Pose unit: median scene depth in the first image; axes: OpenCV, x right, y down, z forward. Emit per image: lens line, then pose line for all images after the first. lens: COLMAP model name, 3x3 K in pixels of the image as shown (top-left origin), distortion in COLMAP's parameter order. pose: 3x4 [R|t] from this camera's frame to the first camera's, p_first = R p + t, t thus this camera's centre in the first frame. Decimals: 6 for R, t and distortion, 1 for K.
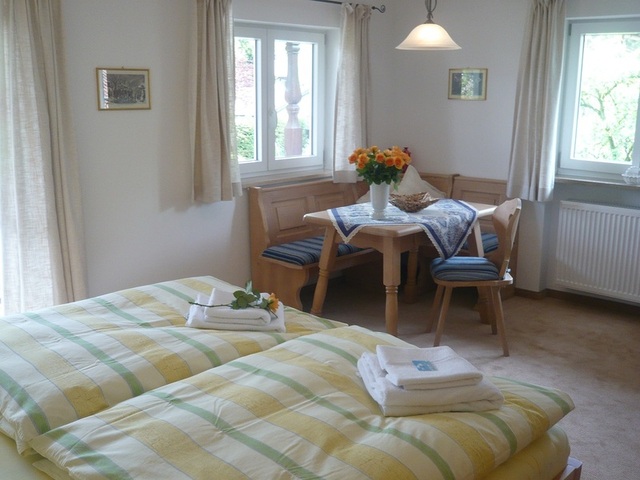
lens RADIAL K [[643.0, 0, 320.0], [0, 643.0, 240.0], [0, 0, 1]] dist [-0.145124, 0.109721]
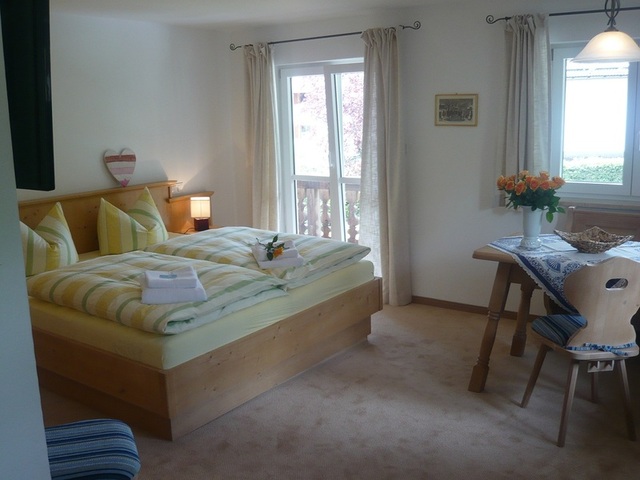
lens RADIAL K [[643.0, 0, 320.0], [0, 643.0, 240.0], [0, 0, 1]] dist [-0.145124, 0.109721]
pose [[0.155109, 0.191155, -0.969227, 0.956132], [-0.191678, 0.968280, 0.160293, -0.134179], [0.969124, 0.160917, 0.186829, 0.518176]]
